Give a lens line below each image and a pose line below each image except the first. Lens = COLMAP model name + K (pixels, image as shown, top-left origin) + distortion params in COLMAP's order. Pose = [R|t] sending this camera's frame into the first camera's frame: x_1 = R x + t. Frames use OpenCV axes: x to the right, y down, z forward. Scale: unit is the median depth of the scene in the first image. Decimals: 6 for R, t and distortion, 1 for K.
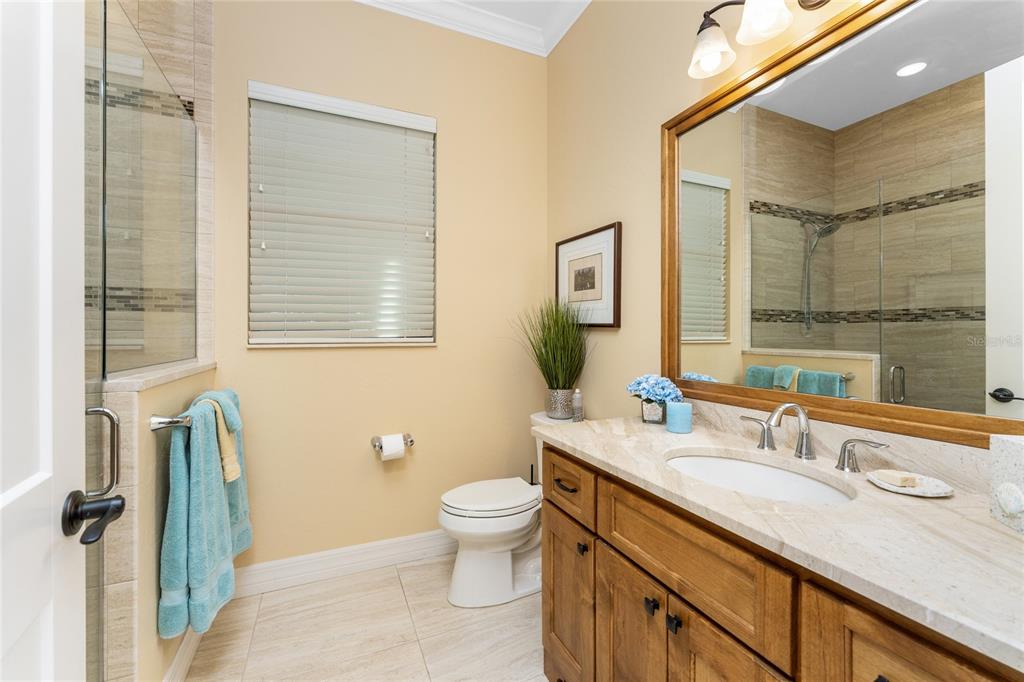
lens RADIAL K [[410.9, 0, 516.2], [0, 410.9, 334.2], [0, 0, 1]] dist [-0.002008, -0.000216]
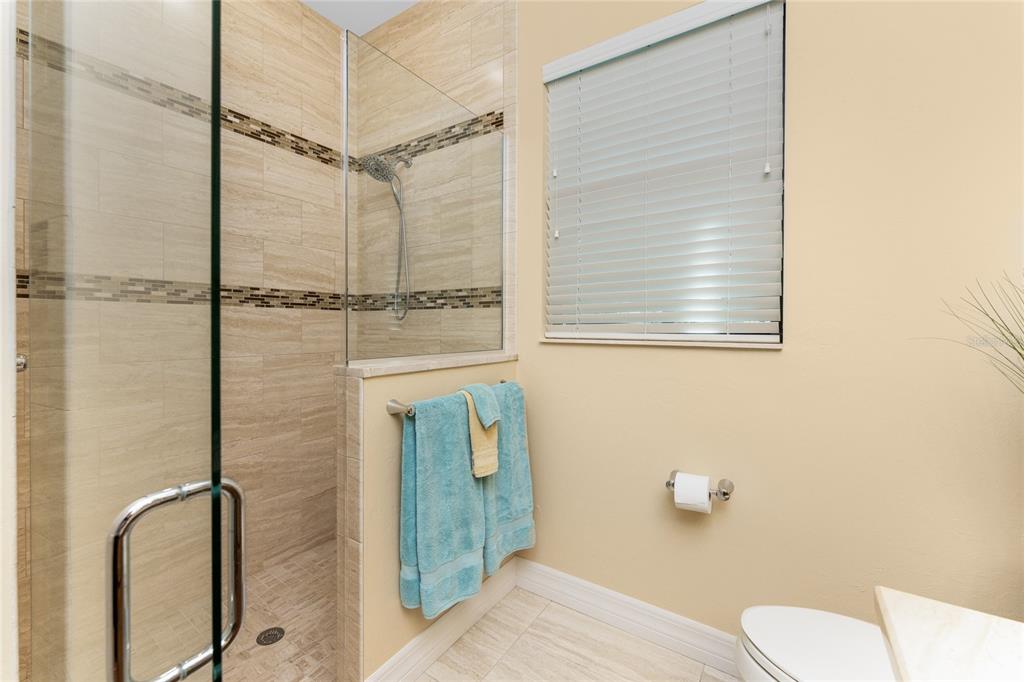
lens RADIAL K [[410.9, 0, 508.9], [0, 410.9, 331.0], [0, 0, 1]] dist [-0.002008, -0.000216]
pose [[0.529829, 0.011716, -0.848024, 0.144903], [-0.008980, 0.999926, 0.008204, 0.000031], [0.848057, 0.003269, 0.529895, 0.449642]]
